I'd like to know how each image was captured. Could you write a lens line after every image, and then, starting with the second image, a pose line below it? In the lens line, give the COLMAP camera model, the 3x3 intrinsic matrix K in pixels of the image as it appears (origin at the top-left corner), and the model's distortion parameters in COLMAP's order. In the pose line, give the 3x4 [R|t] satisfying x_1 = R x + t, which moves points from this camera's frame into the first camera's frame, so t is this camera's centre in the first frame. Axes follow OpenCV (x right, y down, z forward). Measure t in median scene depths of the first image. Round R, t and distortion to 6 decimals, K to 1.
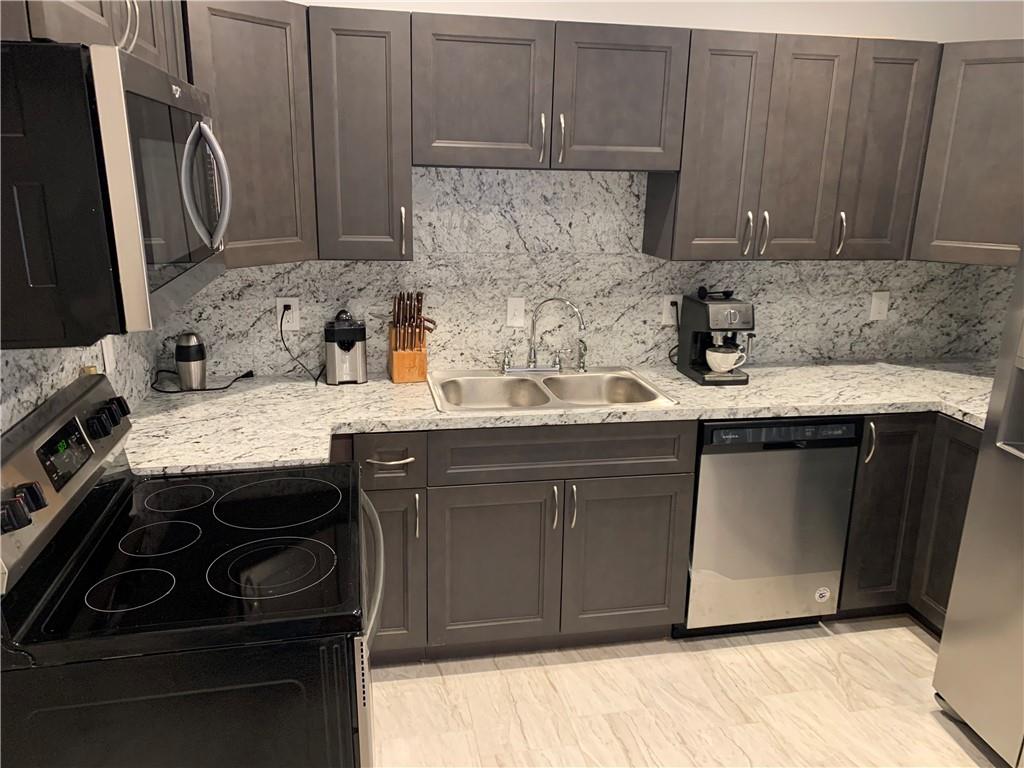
lens RADIAL K [[769.9, 0, 507.4], [0, 769.9, 388.9], [0, 0, 1]] dist [0.024658, -0.055710]
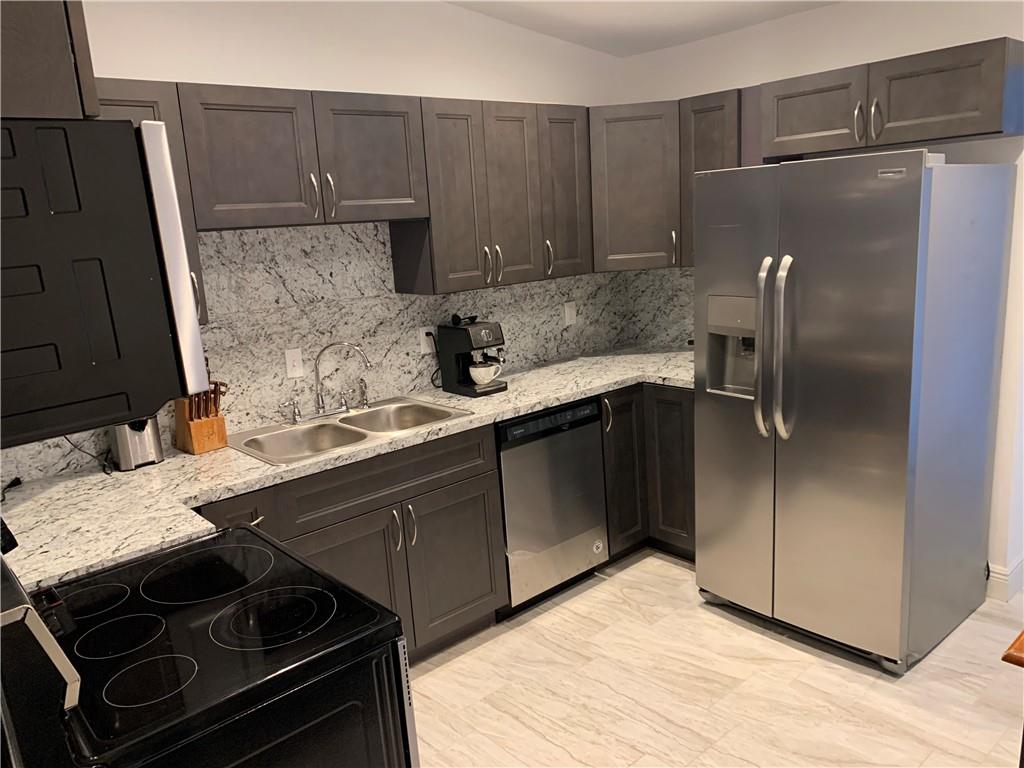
lens RADIAL K [[769.9, 0, 518.6], [0, 769.9, 386.7], [0, 0, 1]] dist [0.024658, -0.055710]
pose [[0.856419, -0.180791, 0.483591, -0.254357], [0.214173, 0.976693, -0.014155, 0.009863], [-0.469761, 0.115695, 0.875180, -0.040106]]
